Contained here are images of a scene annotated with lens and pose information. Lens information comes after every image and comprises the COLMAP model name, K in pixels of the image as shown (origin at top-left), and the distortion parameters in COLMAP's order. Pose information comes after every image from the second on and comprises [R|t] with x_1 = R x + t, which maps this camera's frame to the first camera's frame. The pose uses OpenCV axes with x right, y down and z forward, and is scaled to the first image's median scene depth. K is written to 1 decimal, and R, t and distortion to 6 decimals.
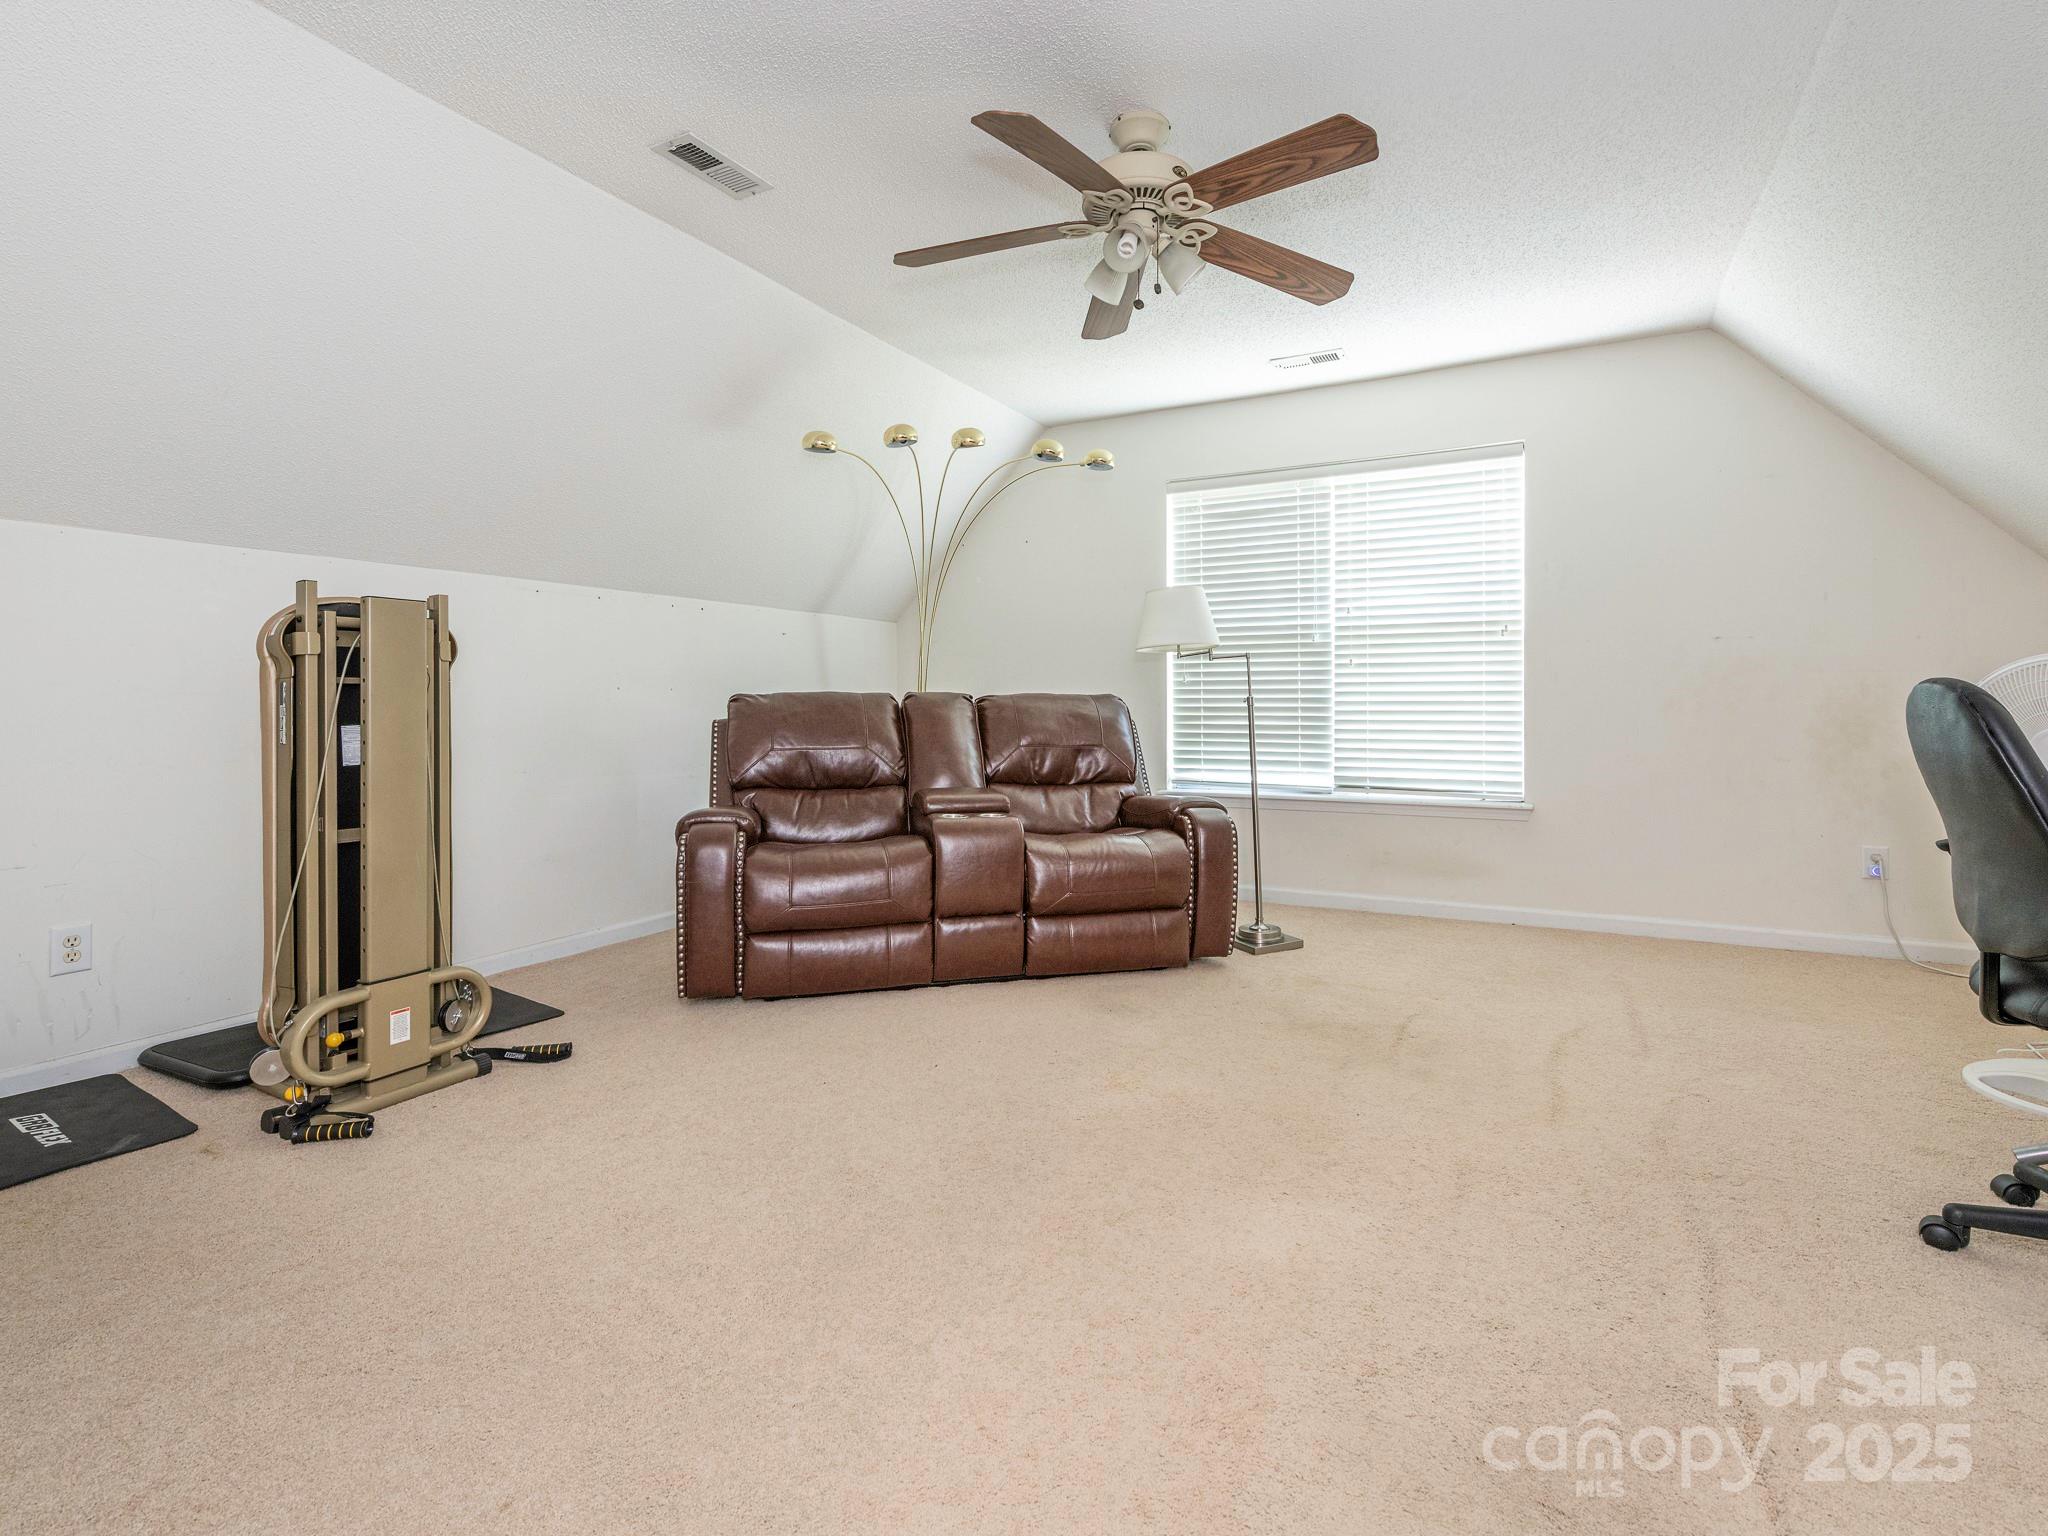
lens RADIAL K [[932.4, 0, 1026.0], [0, 932.4, 692.5], [0, 0, 1]] dist [0.000285, -0.019097]
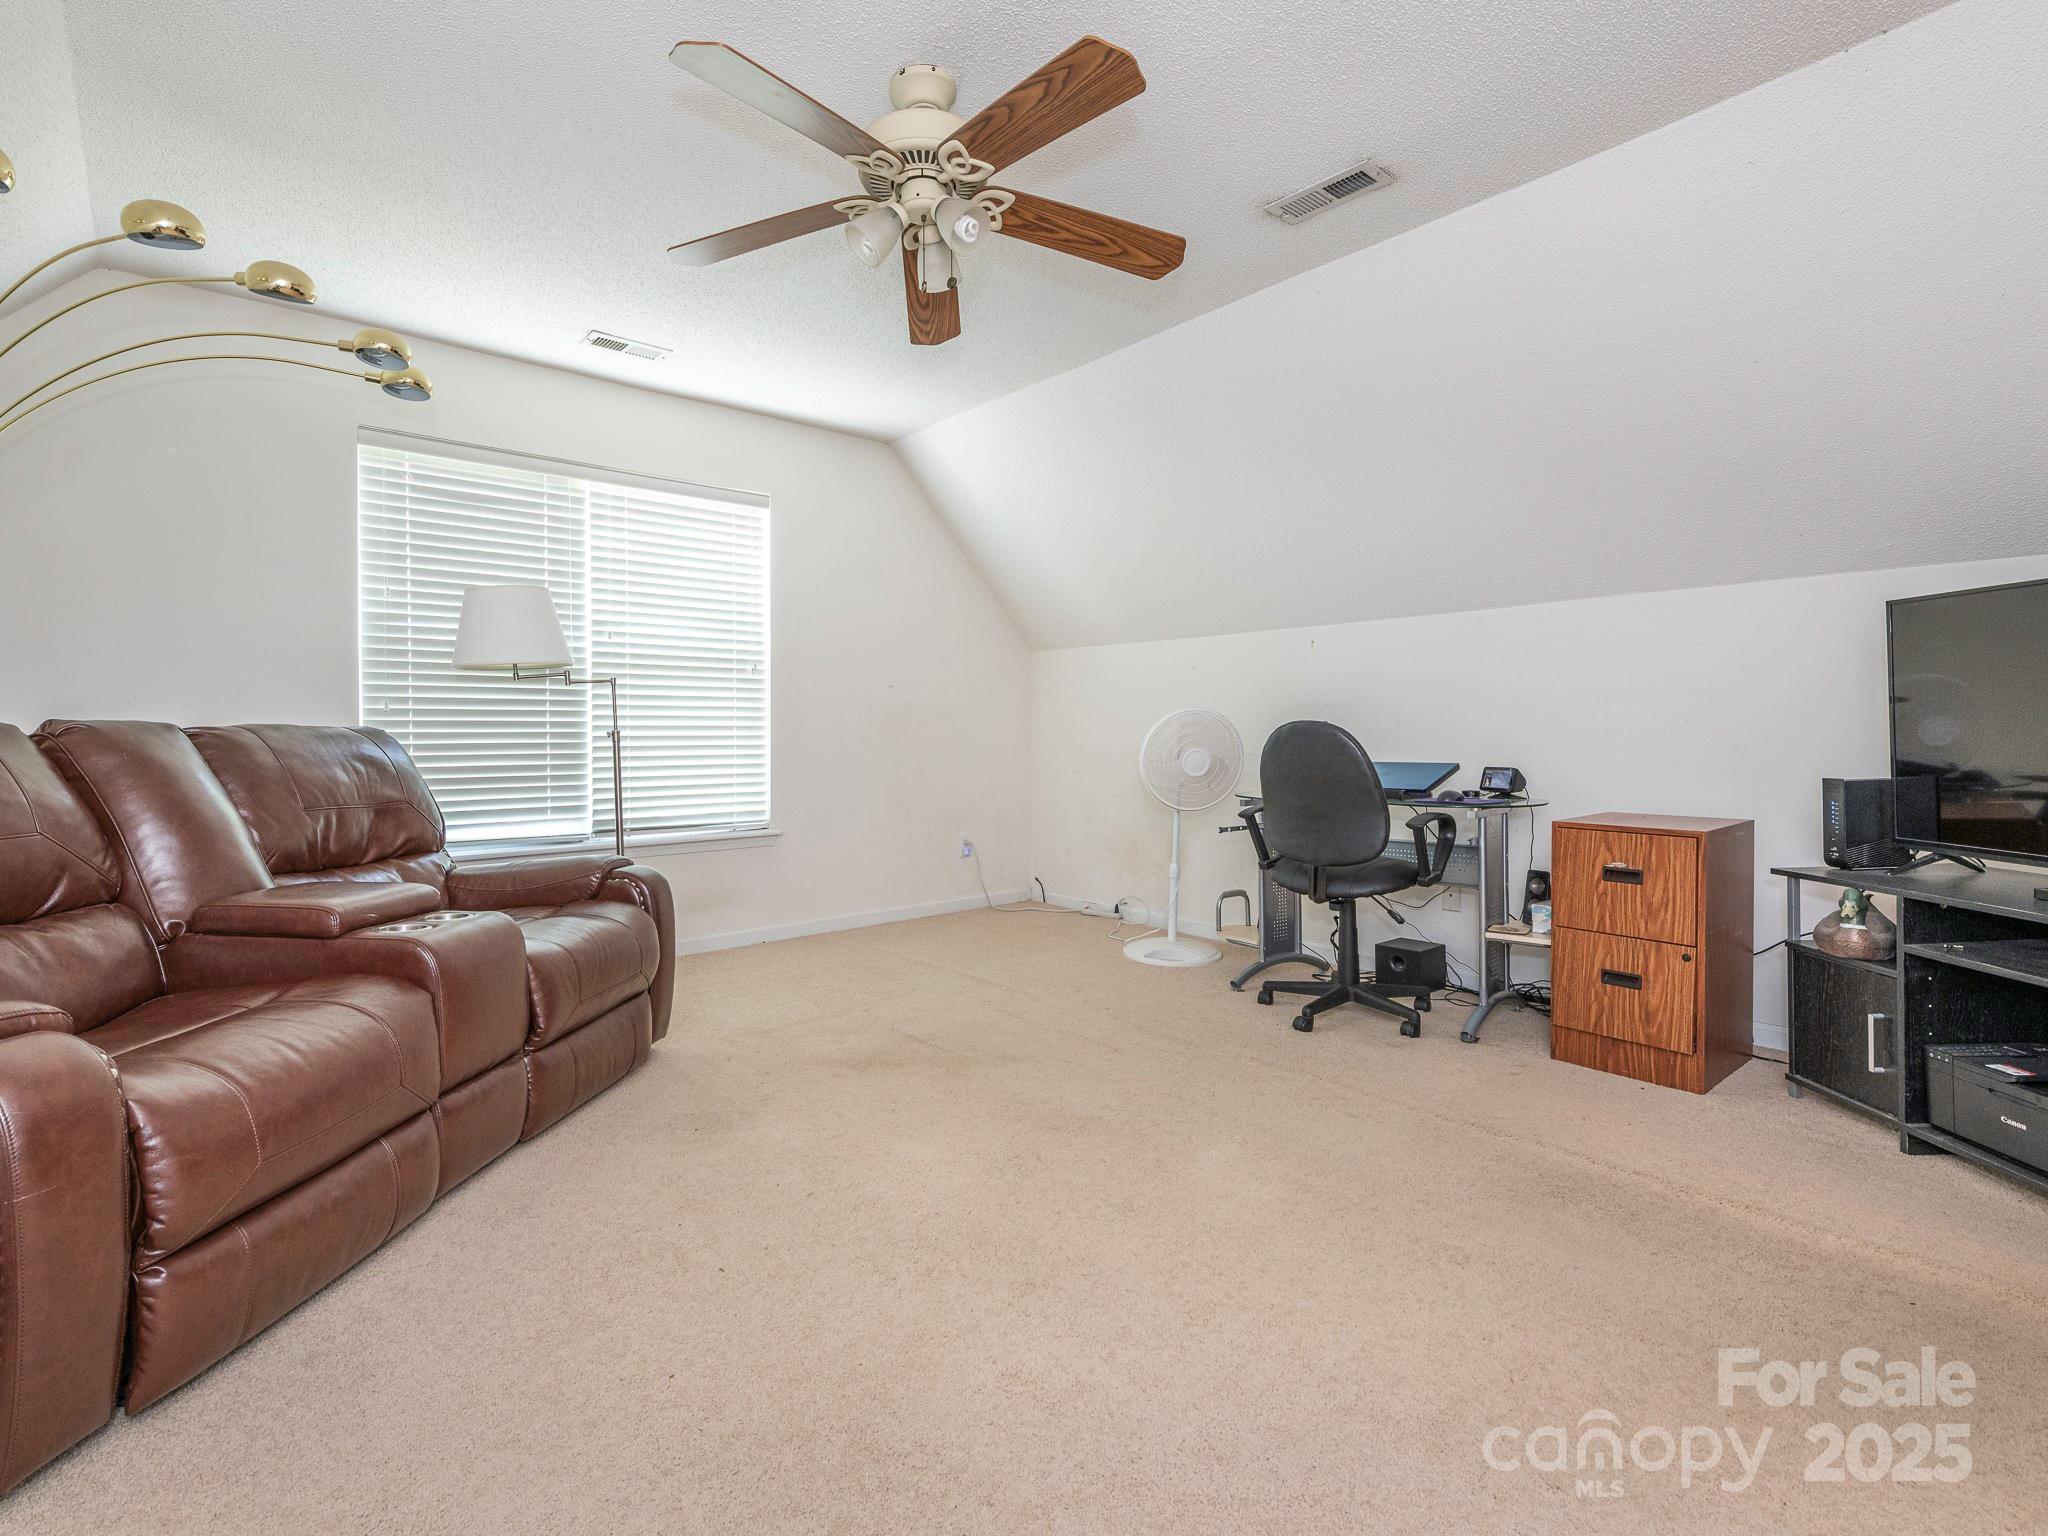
lens RADIAL K [[941.0, 0, 1018.1], [0, 941.0, 750.3], [0, 0, 1]] dist [0.004588, -0.007110]
pose [[0.383983, -0.016120, 0.923200, -0.361418], [-0.002667, 0.999824, 0.018568, 0.005333], [-0.923336, -0.009592, 0.383872, 0.301177]]
